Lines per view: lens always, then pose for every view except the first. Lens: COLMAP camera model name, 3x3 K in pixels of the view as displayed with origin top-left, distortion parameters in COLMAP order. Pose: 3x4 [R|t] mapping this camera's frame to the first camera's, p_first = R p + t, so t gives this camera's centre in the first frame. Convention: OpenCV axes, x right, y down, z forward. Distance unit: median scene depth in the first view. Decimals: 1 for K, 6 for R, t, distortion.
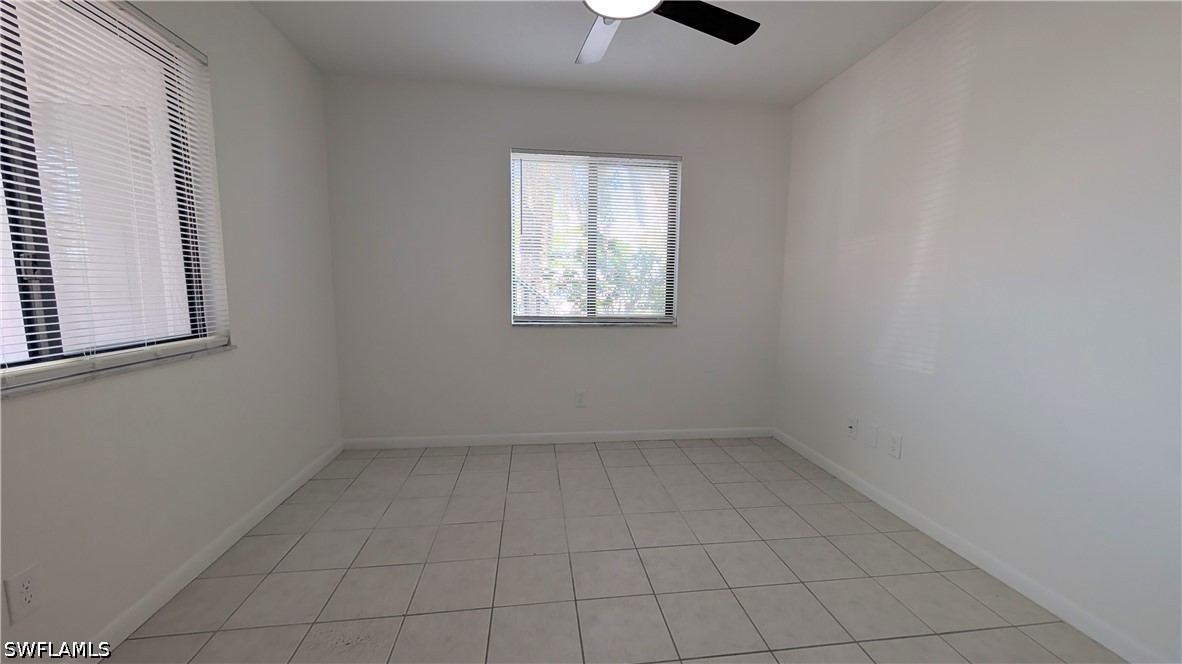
lens RADIAL K [[447.5, 0, 595.6], [0, 447.5, 335.7], [0, 0, 1]] dist [0.001876, 0.000417]
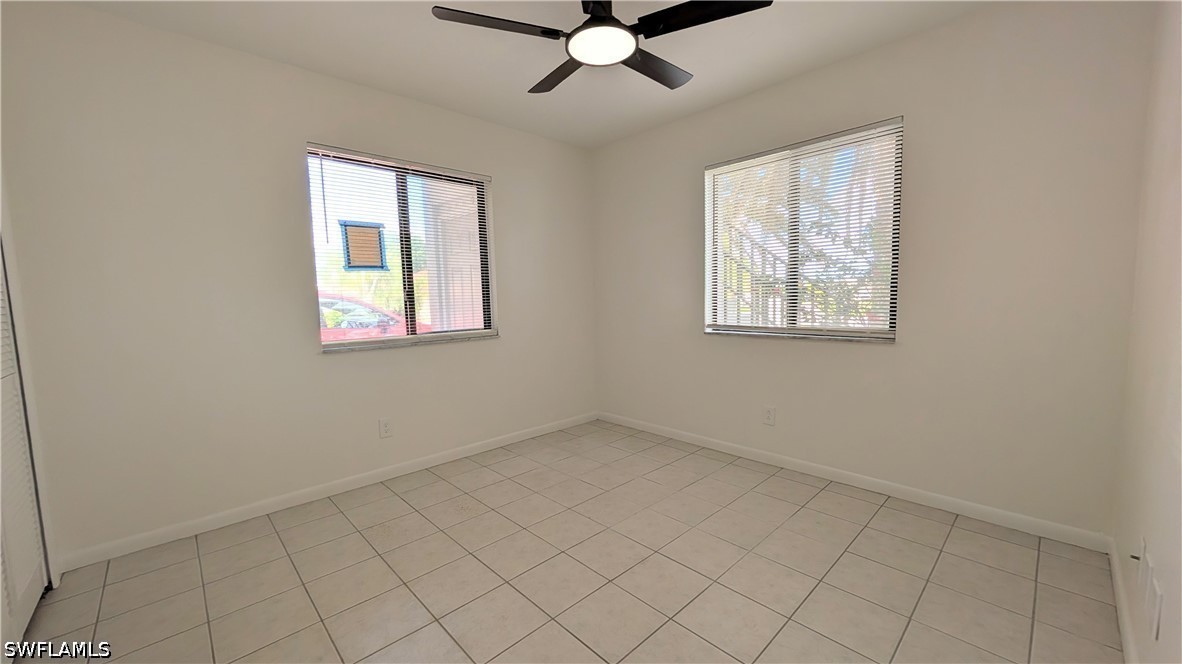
lens RADIAL K [[447.5, 0, 591.6], [0, 447.5, 336.2], [0, 0, 1]] dist [0.001876, 0.000417]
pose [[0.589437, 0.045258, -0.806545, 0.496225], [-0.062877, 0.997971, 0.010048, -0.009395], [0.805363, 0.044790, 0.591087, 0.159445]]
